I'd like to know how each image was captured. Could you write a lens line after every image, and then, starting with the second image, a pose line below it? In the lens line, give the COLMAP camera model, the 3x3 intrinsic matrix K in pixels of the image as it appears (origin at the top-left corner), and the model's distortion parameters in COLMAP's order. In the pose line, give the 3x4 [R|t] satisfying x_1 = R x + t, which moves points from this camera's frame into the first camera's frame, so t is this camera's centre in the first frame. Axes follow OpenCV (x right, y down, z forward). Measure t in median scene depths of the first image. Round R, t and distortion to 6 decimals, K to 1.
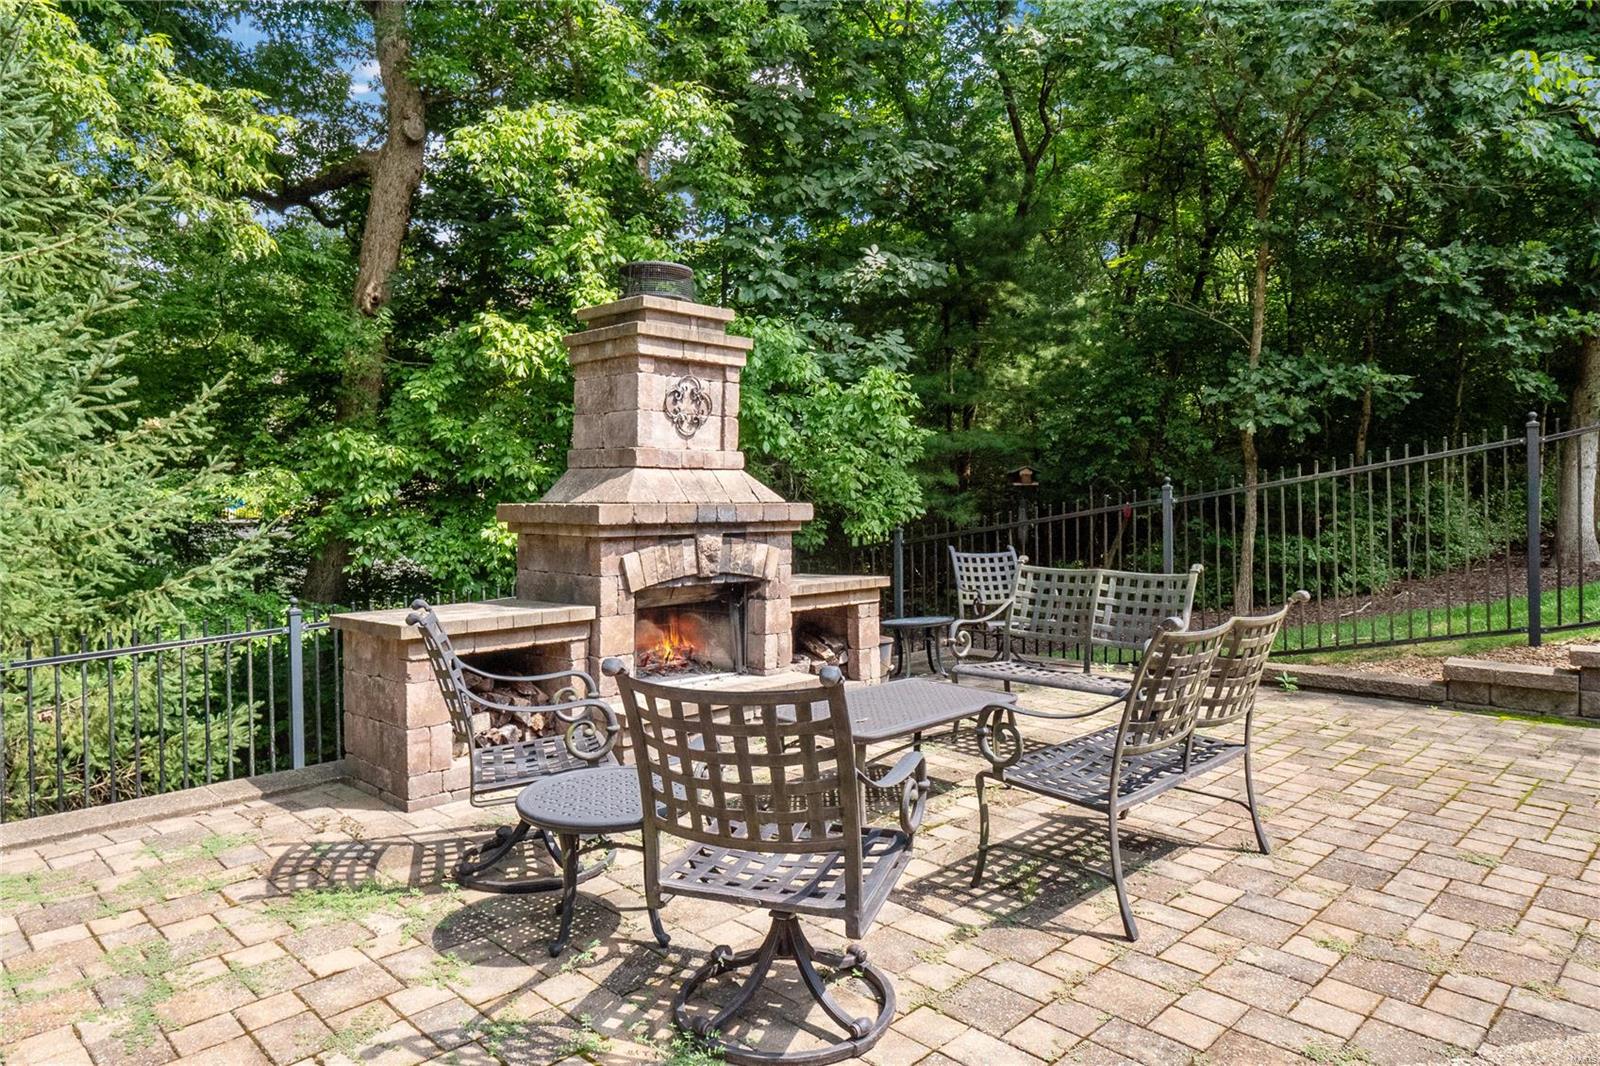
lens RADIAL K [[969.0, 0, 797.2], [0, 969.0, 527.3], [0, 0, 1]] dist [-0.001626, 0.000161]
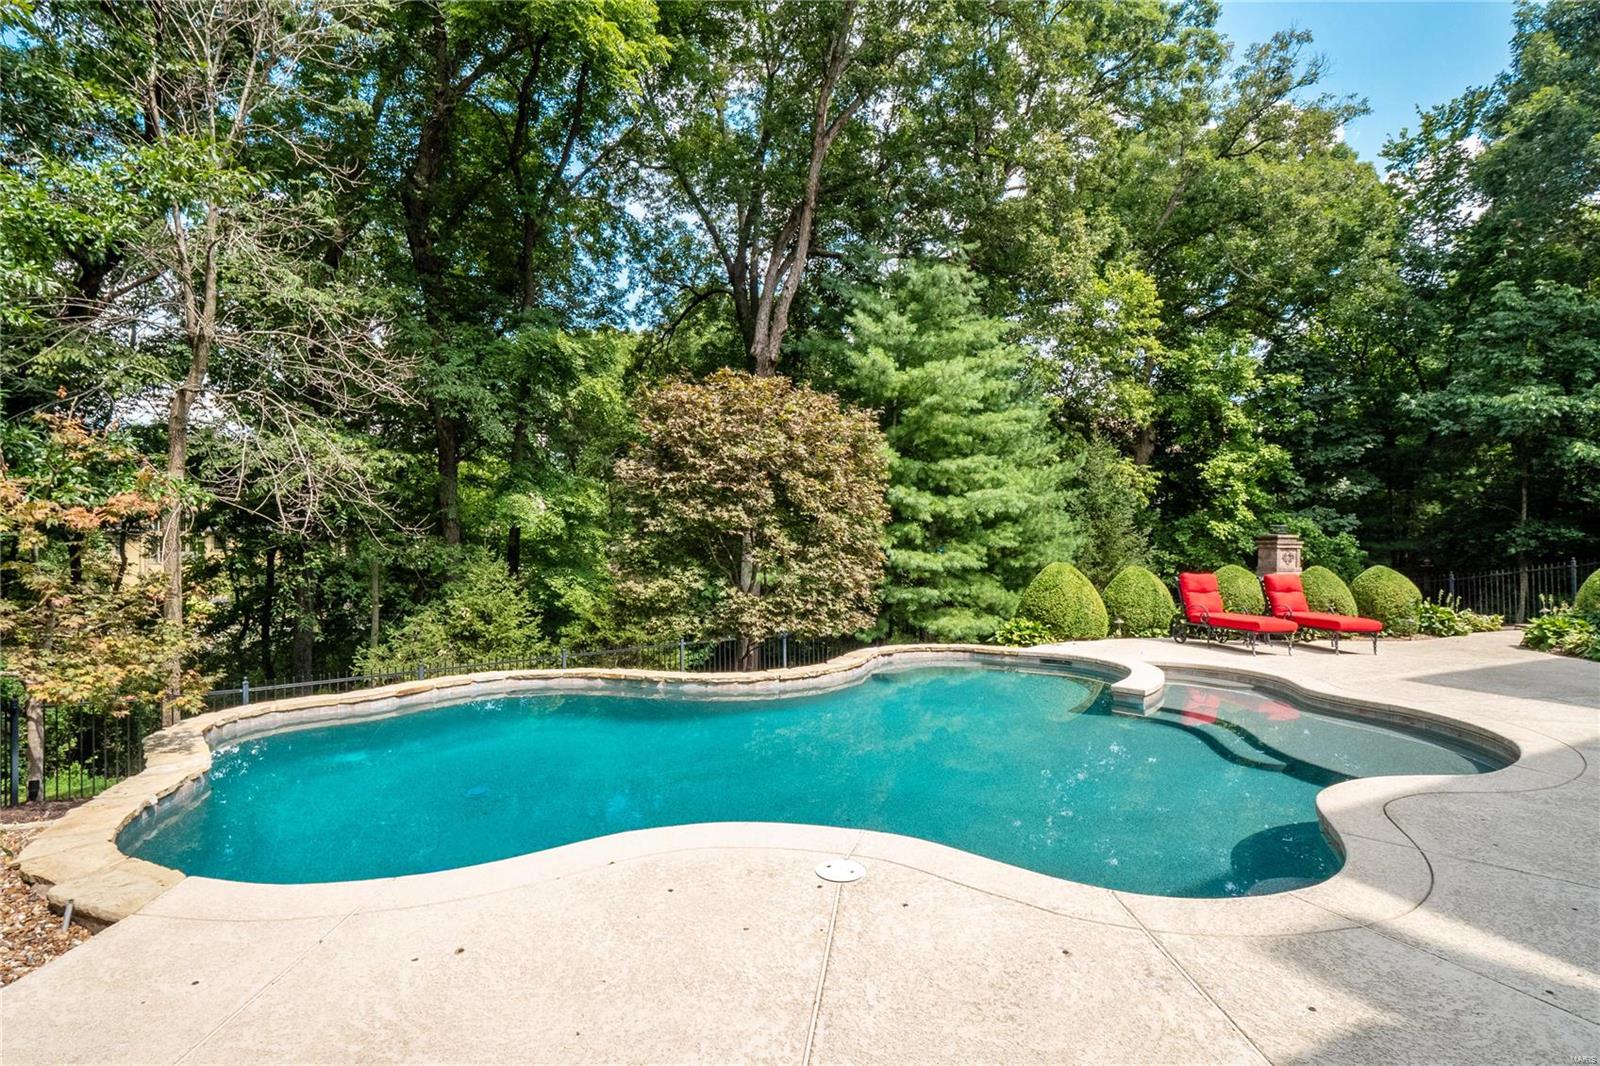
lens RADIAL K [[784.7, 0, 784.5], [0, 784.7, 531.5], [0, 0, 1]] dist [-0.013637, 0.000246]
pose [[0.841637, 0.001382, -0.540042, -0.076053], [-0.021652, 0.999279, -0.031186, -0.049278], [0.539610, 0.037940, 0.841060, -2.073961]]
